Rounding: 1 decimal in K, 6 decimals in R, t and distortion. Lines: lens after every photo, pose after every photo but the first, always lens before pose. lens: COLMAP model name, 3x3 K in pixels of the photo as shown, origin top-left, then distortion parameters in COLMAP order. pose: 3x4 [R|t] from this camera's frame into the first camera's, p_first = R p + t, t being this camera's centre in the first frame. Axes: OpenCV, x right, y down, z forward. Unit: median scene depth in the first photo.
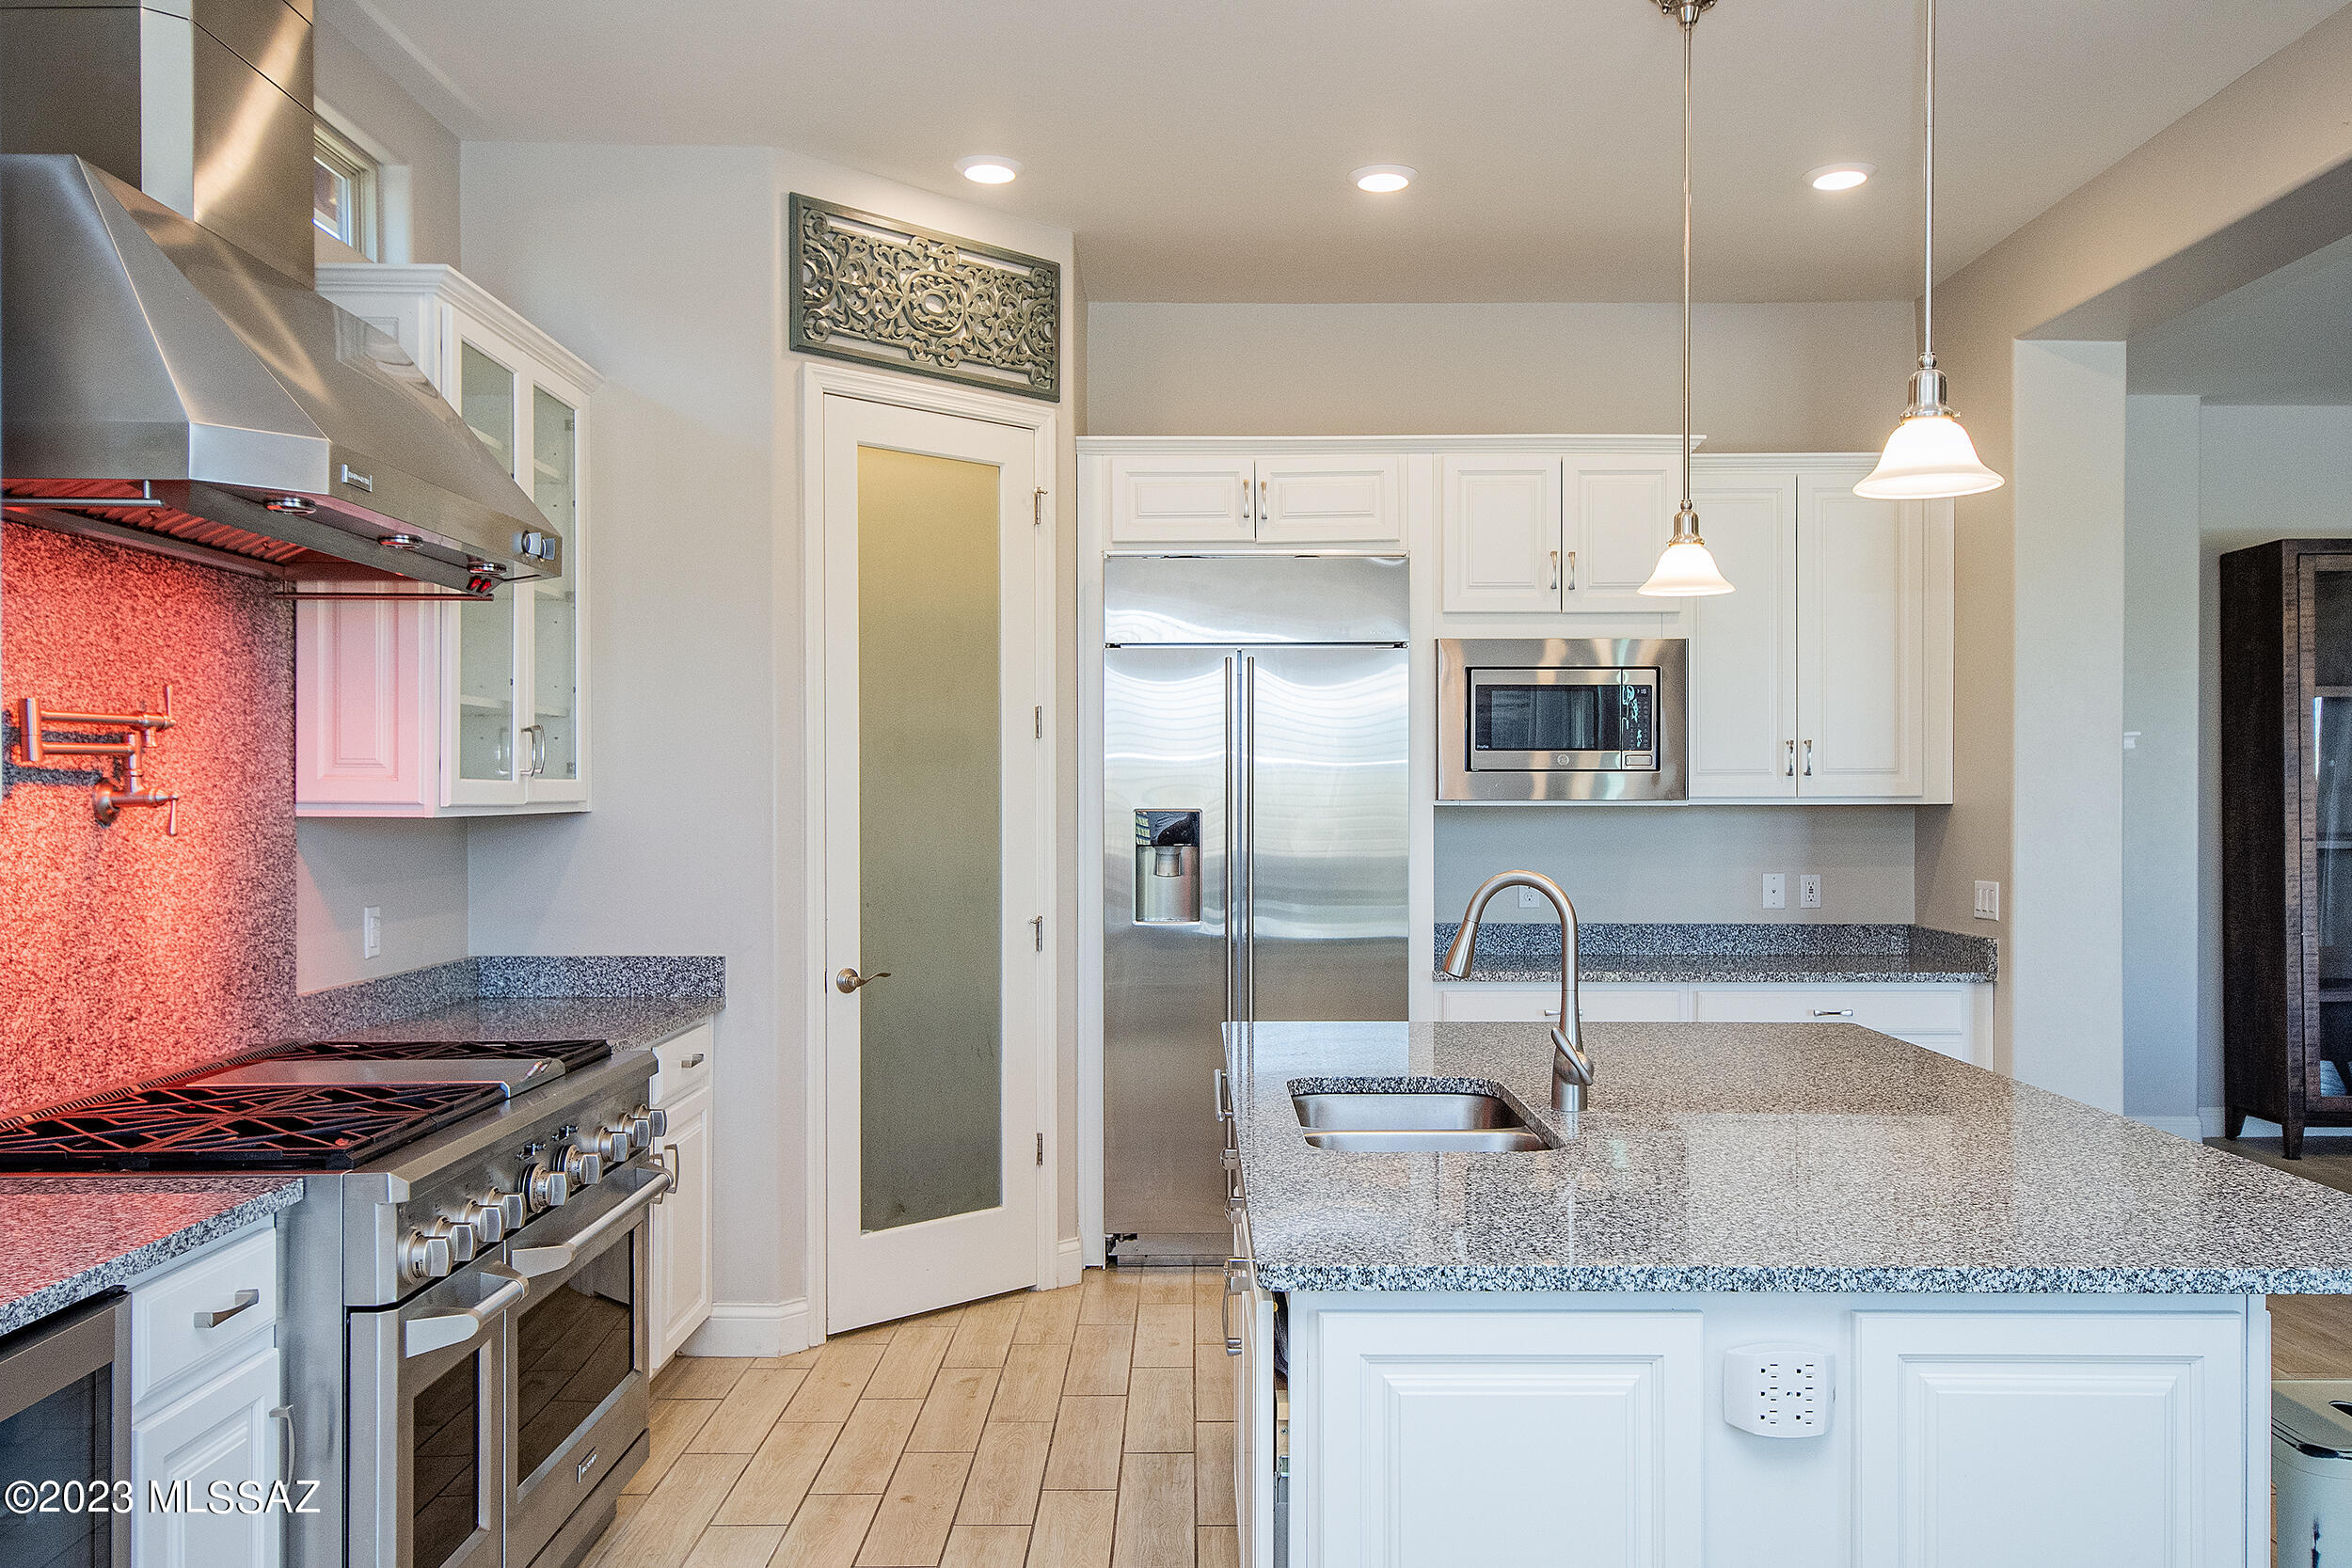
lens RADIAL K [[1921.4, 0, 1180.2], [0, 1921.4, 810.3], [0, 0, 1]] dist [0.003627, -0.005654]
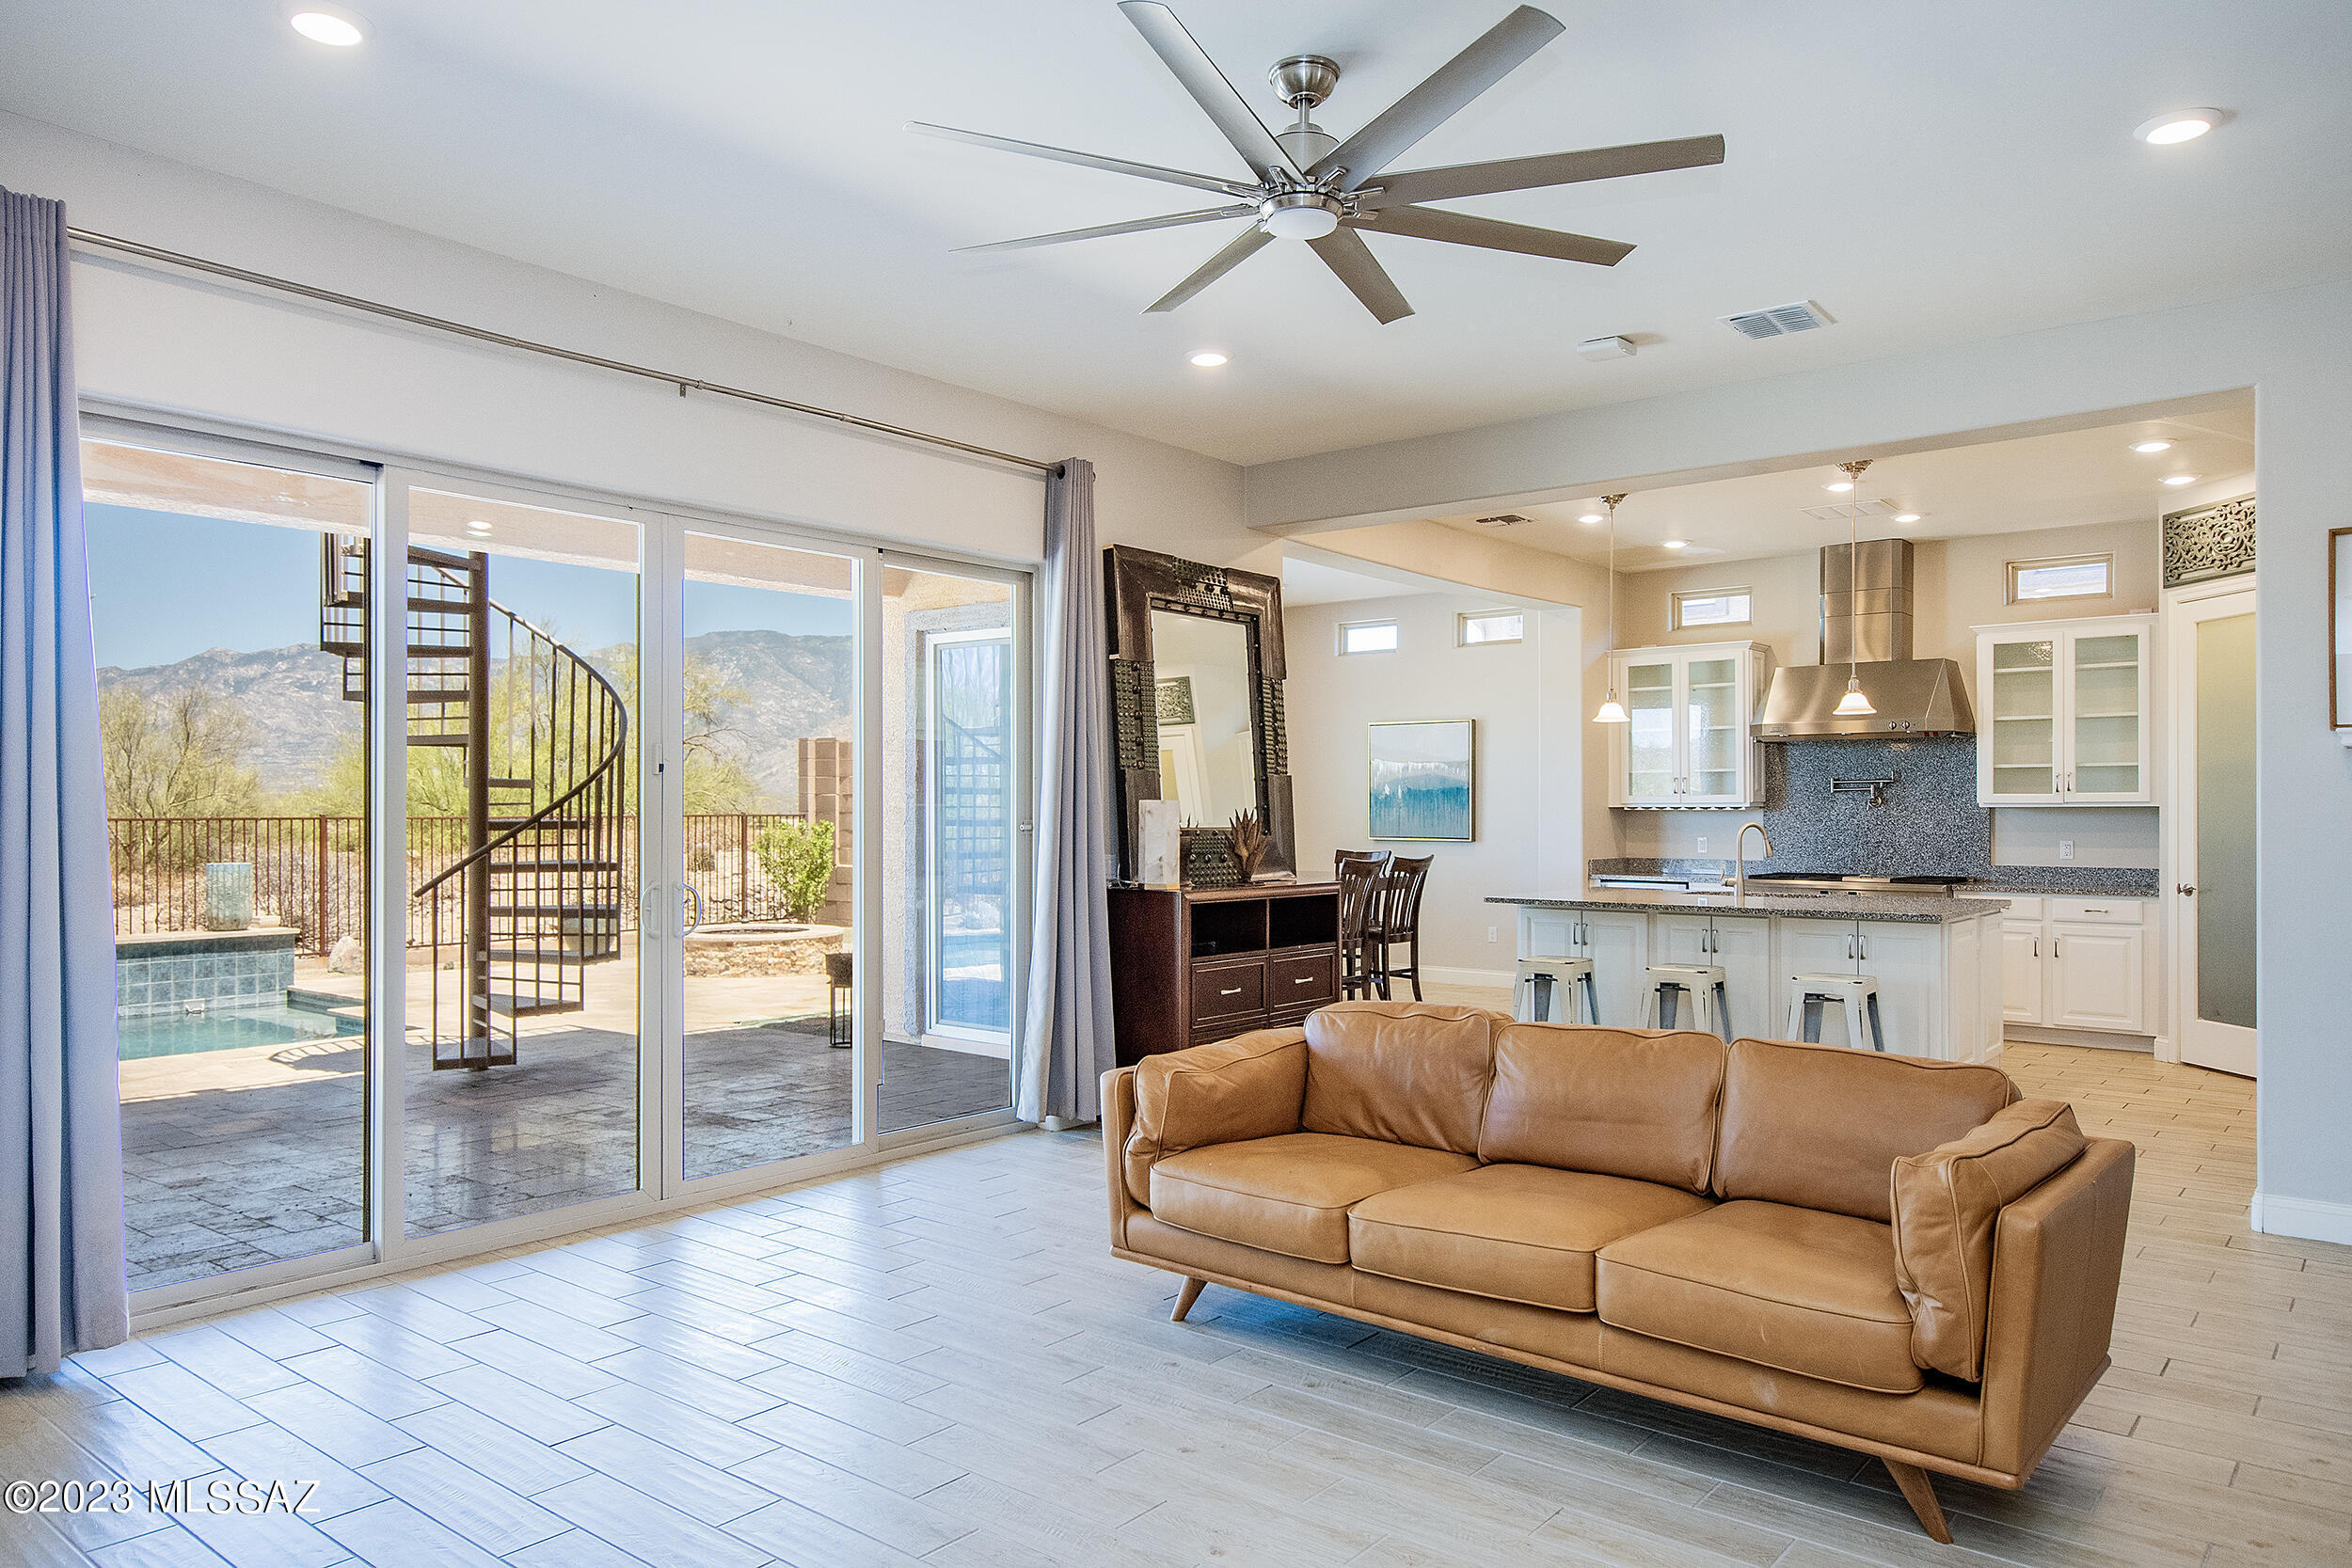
lens RADIAL K [[1602.9, 0, 1178.7], [0, 1602.9, 804.0], [0, 0, 1]] dist [0.025630, -0.020167]
pose [[-0.632154, 0.002685, -0.774838, 1.591507], [-0.001379, 0.999989, 0.004590, -0.007313], [0.774841, 0.003970, -0.632143, 1.095474]]
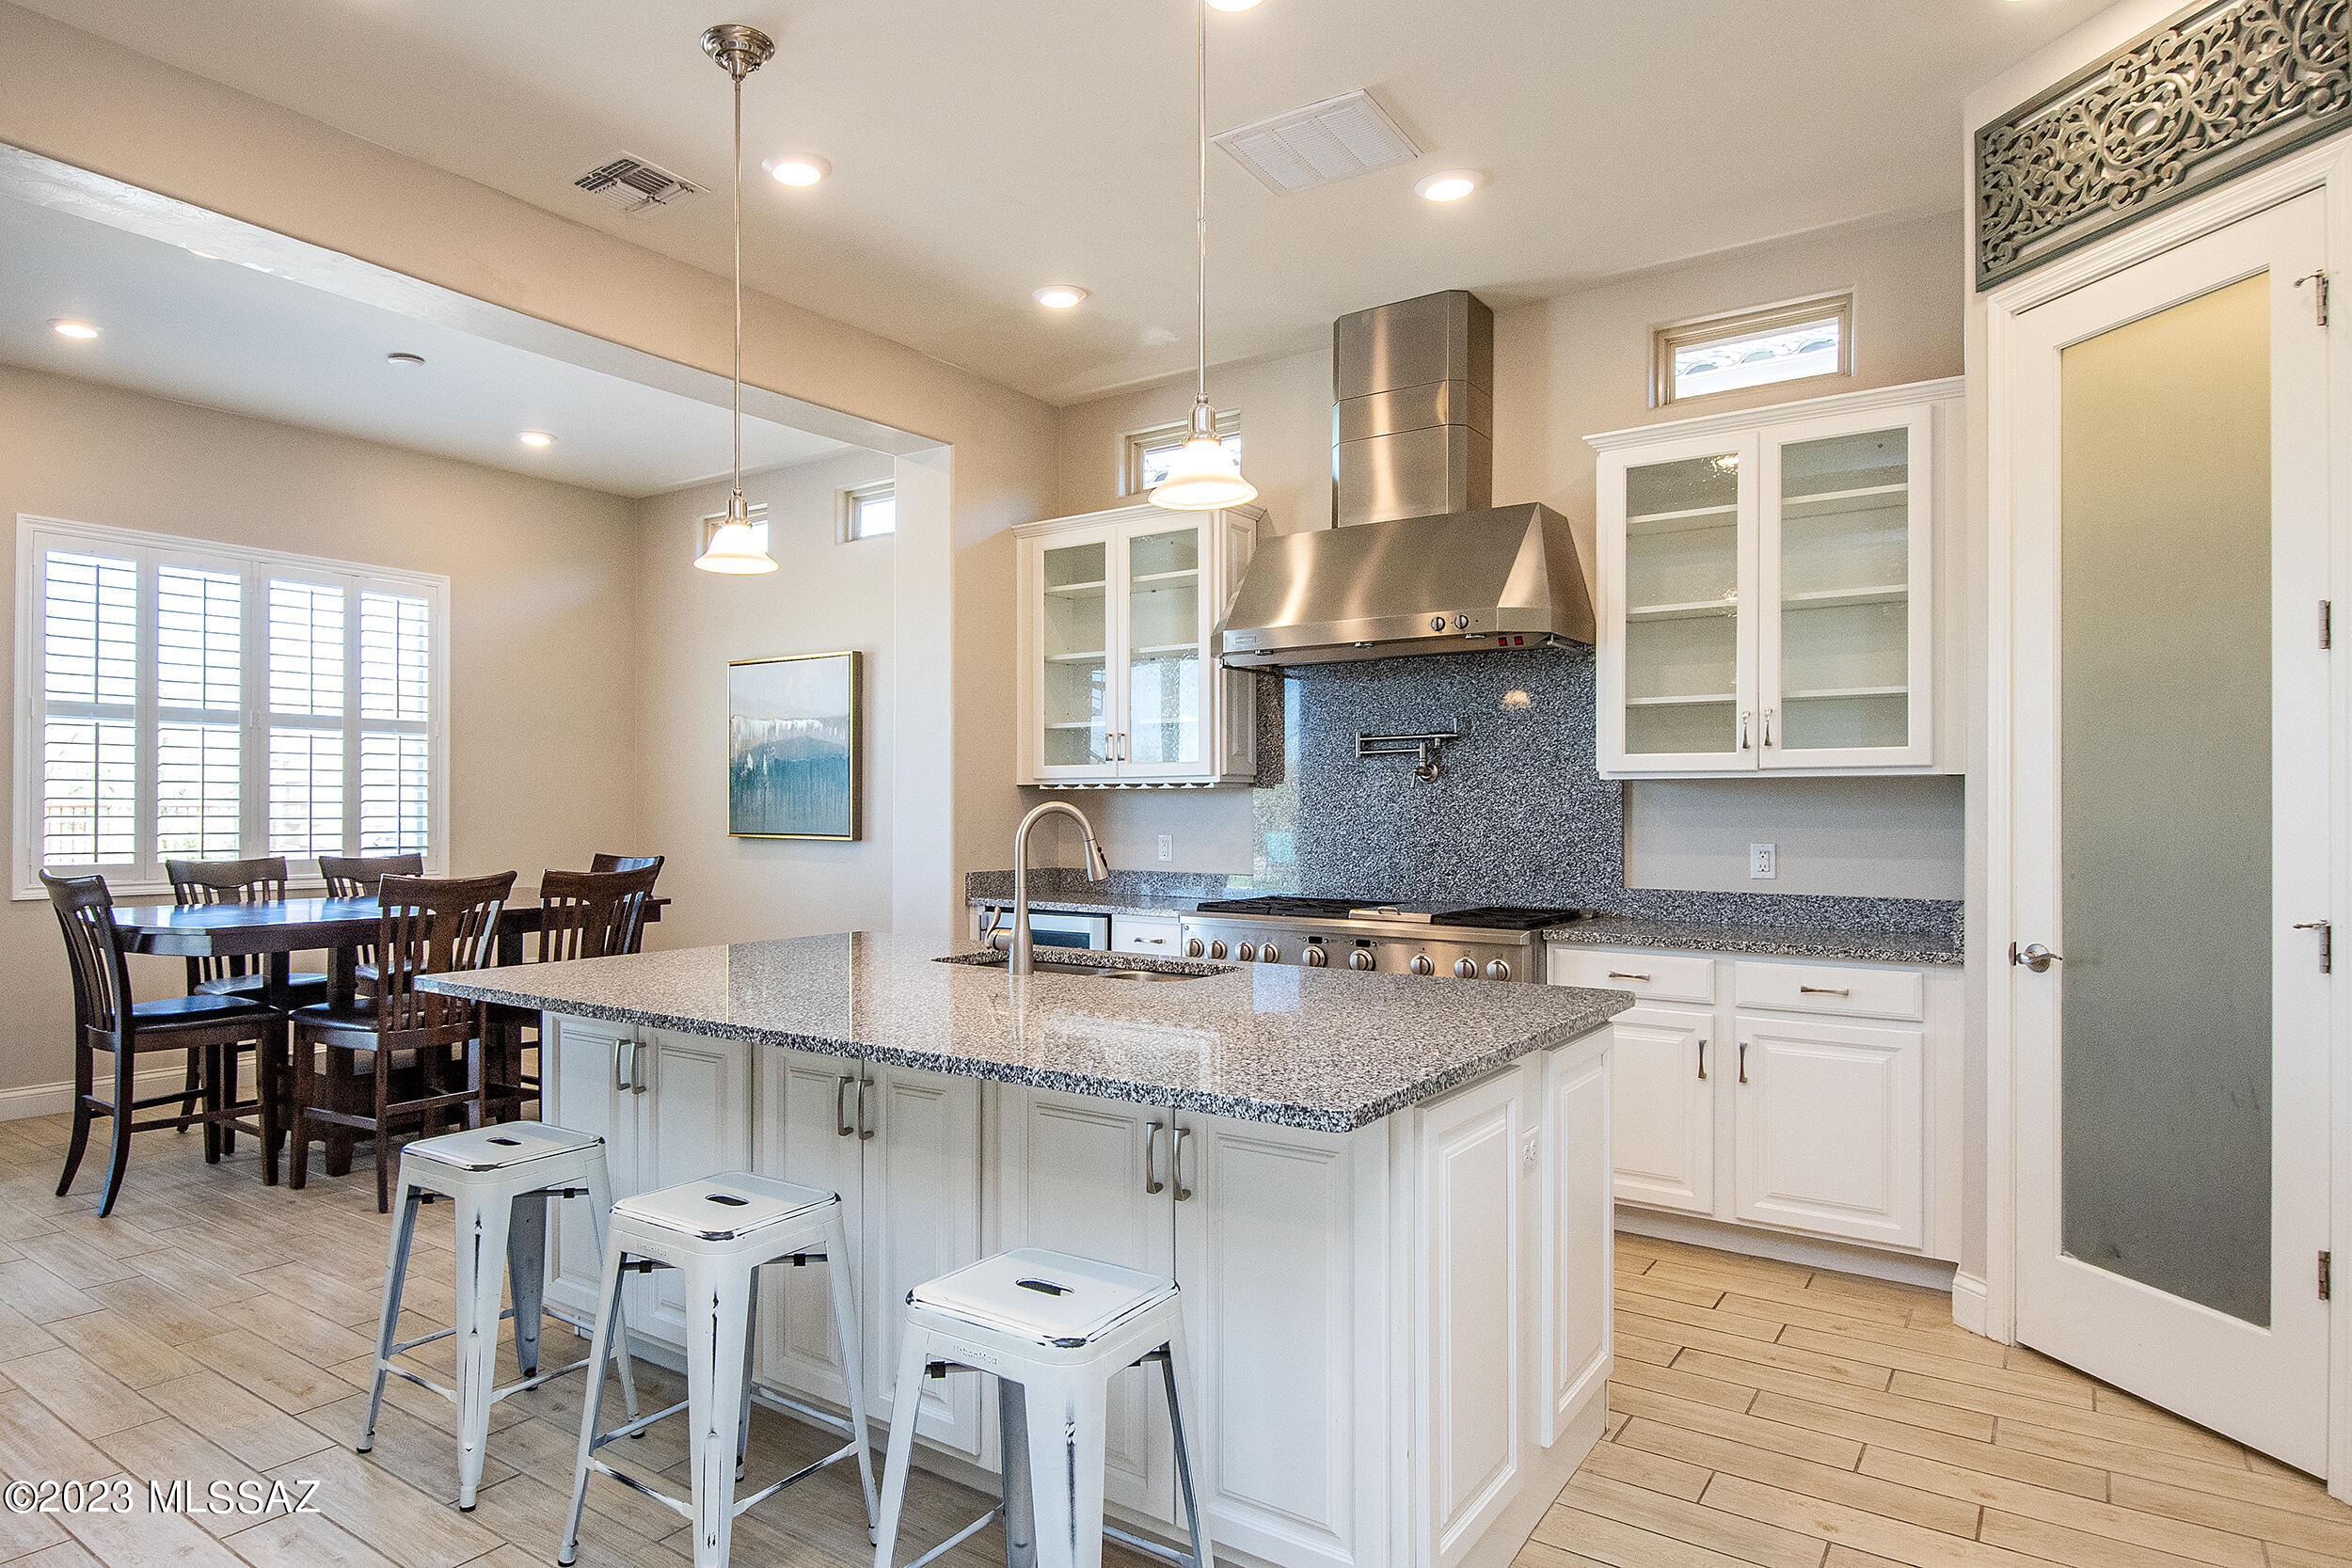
lens RADIAL K [[1365.5, 0, 1028.1], [0, 1365.5, 804.3], [0, 0, 1]] dist [0.003296, -0.011394]
pose [[-0.615406, 0.000743, -0.788210, 0.538701], [-0.004577, 0.999979, 0.004516, 0.014381], [0.788197, 0.006387, -0.615389, 0.892735]]
